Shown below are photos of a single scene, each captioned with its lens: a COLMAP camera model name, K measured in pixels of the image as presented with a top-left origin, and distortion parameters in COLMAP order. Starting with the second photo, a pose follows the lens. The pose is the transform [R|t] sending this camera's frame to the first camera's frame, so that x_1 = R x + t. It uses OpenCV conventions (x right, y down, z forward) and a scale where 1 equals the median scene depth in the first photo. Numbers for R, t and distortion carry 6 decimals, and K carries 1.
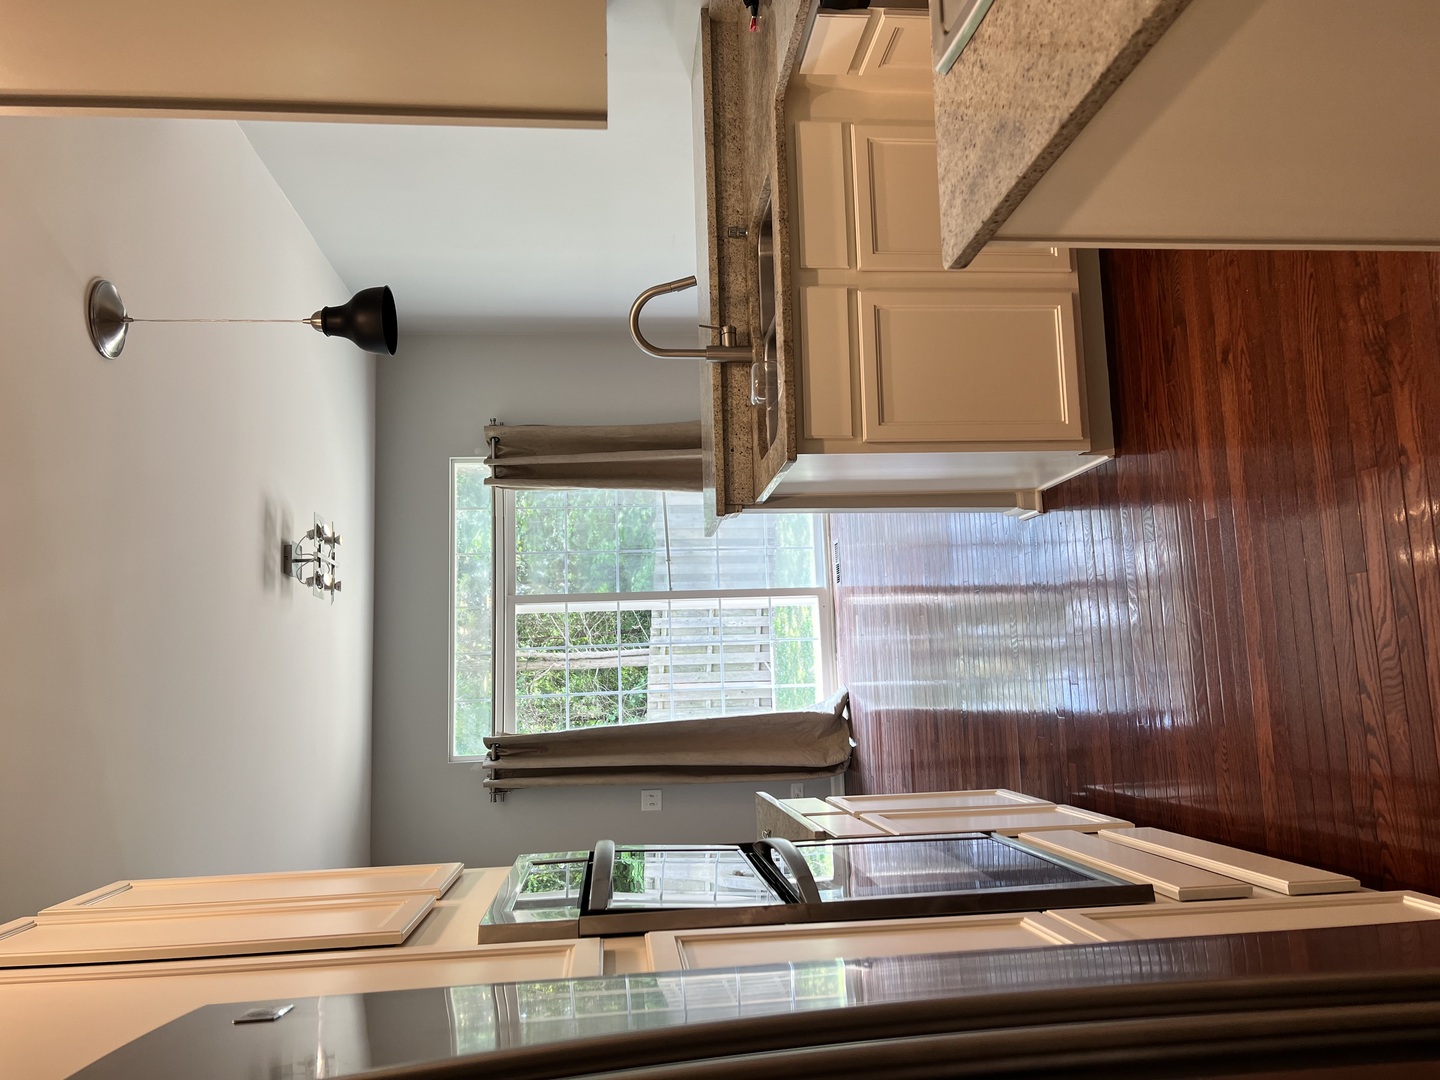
lens RADIAL K [[1081.7, 0, 723.4], [0, 1081.7, 543.0], [0, 0, 1]] dist [0.010593, -0.007928]
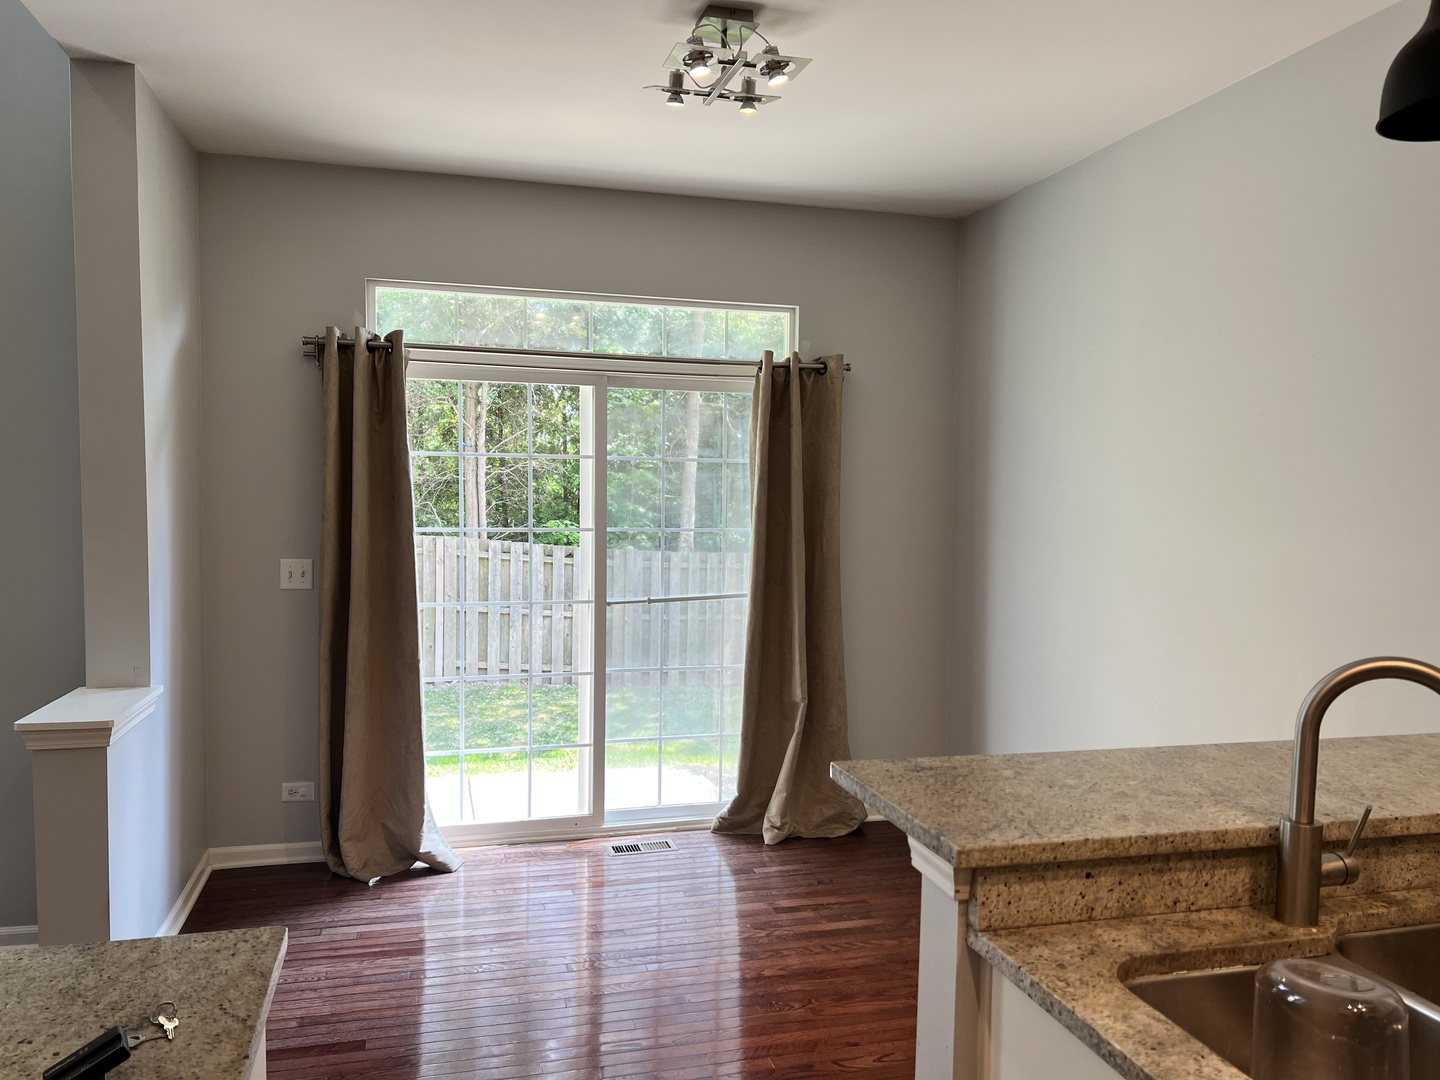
lens RADIAL K [[1081.7, 0, 724.8], [0, 1081.7, 539.8], [0, 0, 1]] dist [0.010593, -0.007928]
pose [[-0.017906, 0.998167, -0.057813, -0.053071], [-0.990403, -0.025633, -0.135814, 0.066361], [-0.137047, 0.054826, 0.989046, 0.297678]]
